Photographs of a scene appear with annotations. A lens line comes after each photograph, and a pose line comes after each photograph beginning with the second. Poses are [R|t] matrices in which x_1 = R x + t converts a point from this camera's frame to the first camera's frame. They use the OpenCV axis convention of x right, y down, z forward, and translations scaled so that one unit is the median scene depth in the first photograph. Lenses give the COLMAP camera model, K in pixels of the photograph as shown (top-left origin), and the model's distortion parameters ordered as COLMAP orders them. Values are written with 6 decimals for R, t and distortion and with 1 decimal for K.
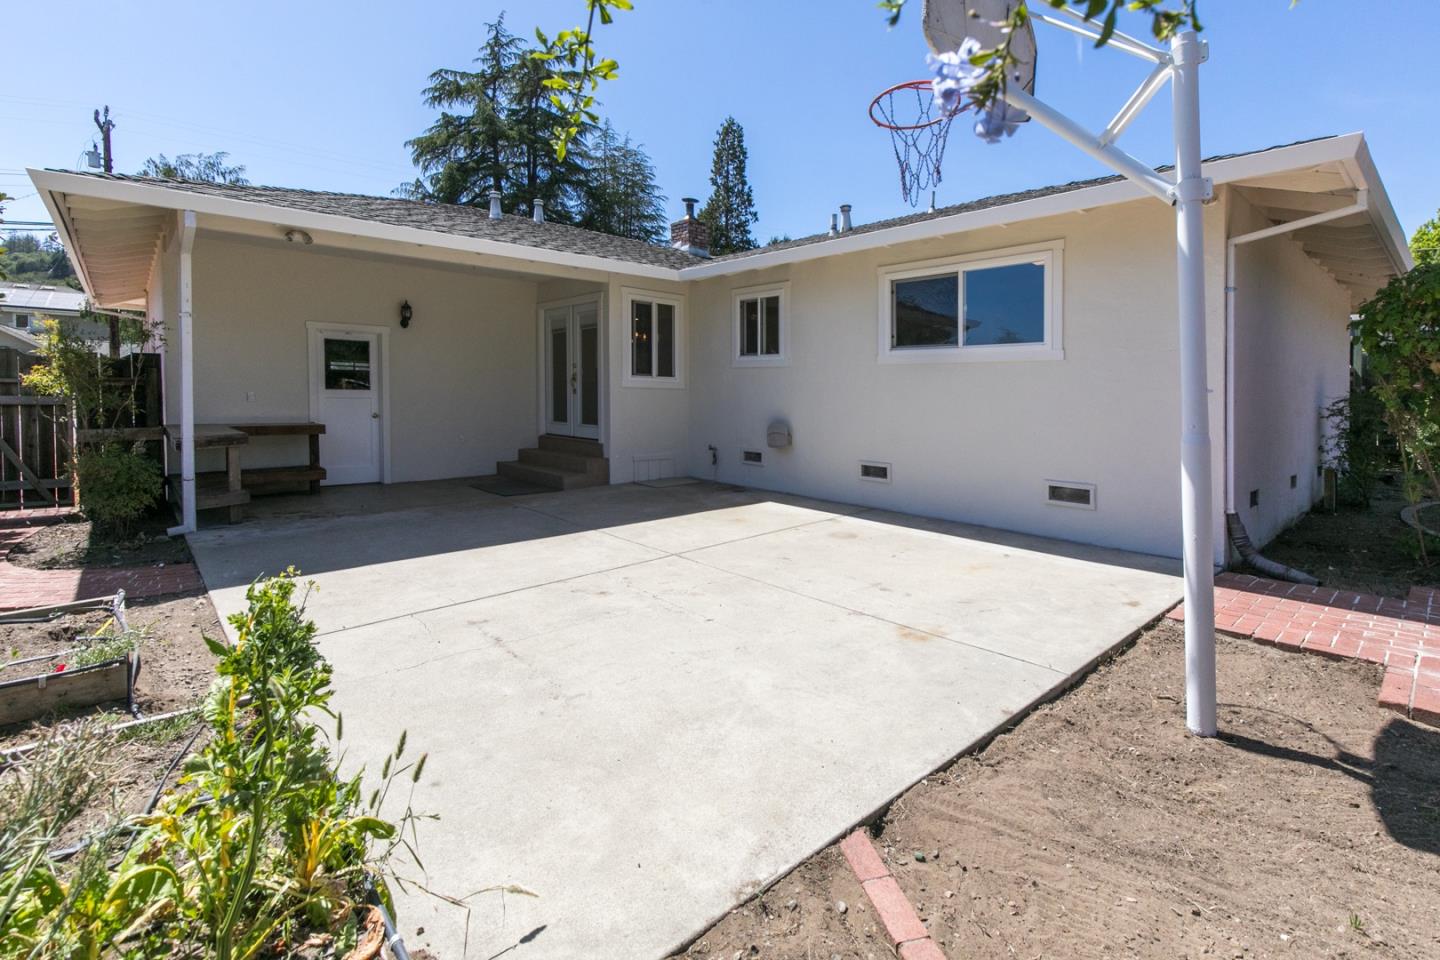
lens RADIAL K [[690.4, 0, 717.5], [0, 690.4, 413.1], [0, 0, 1]] dist [0.002430, 0.000912]
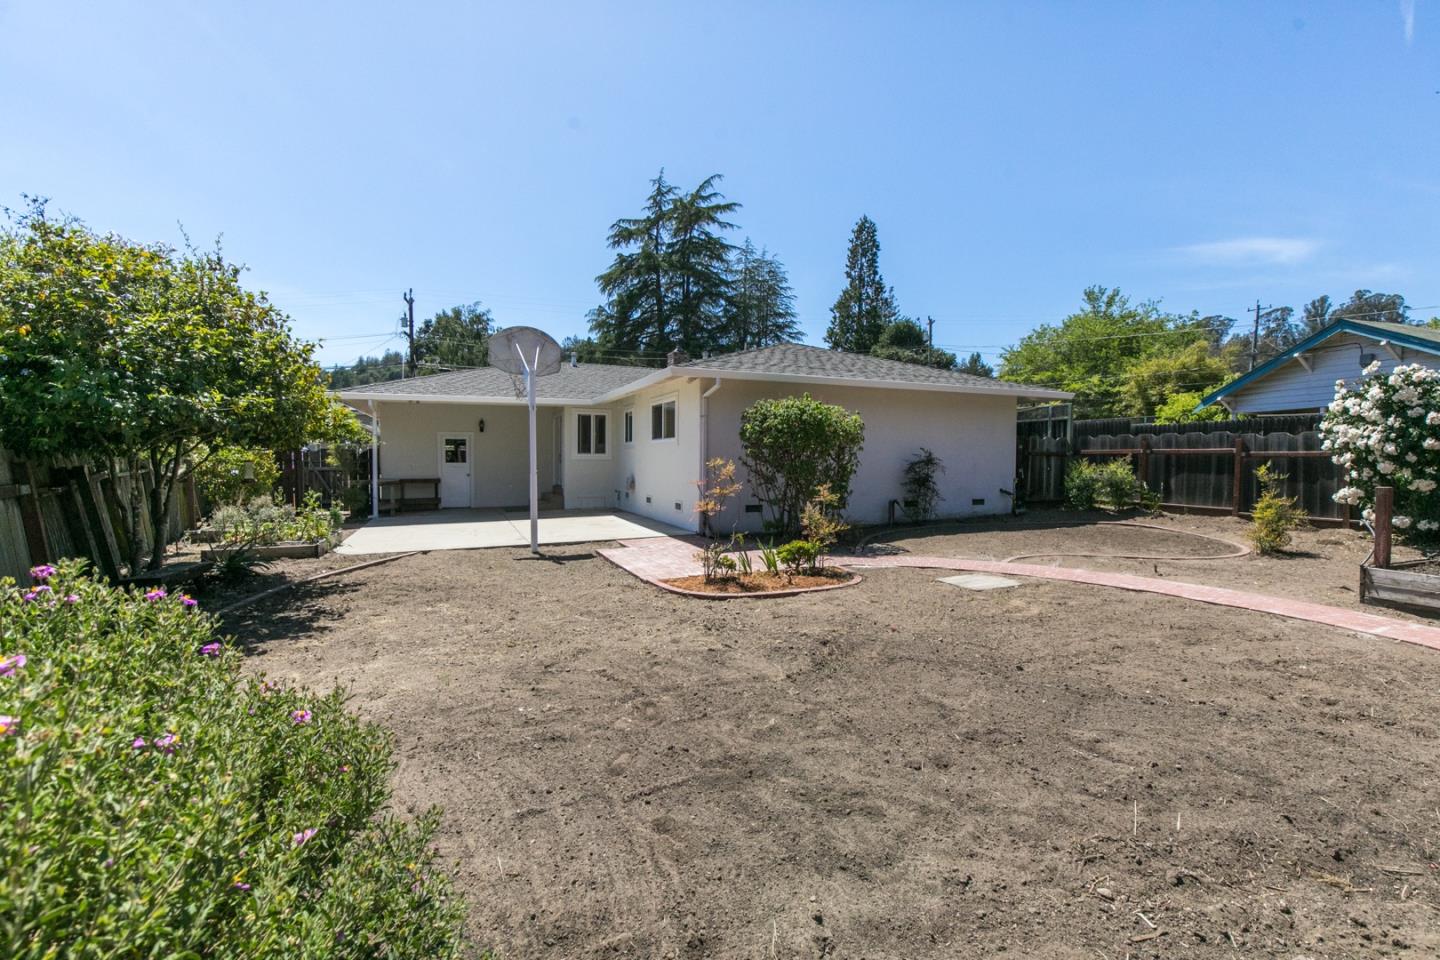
lens RADIAL K [[670.3, 0, 720.0], [0, 670.3, 480.0], [0, 0, 1]] dist [-0.000117, -0.000006]
pose [[0.942528, -0.005590, -0.334080, 0.205853], [0.005687, 0.999984, -0.000689, 0.005746], [0.334079, -0.001251, 0.942544, -0.149861]]
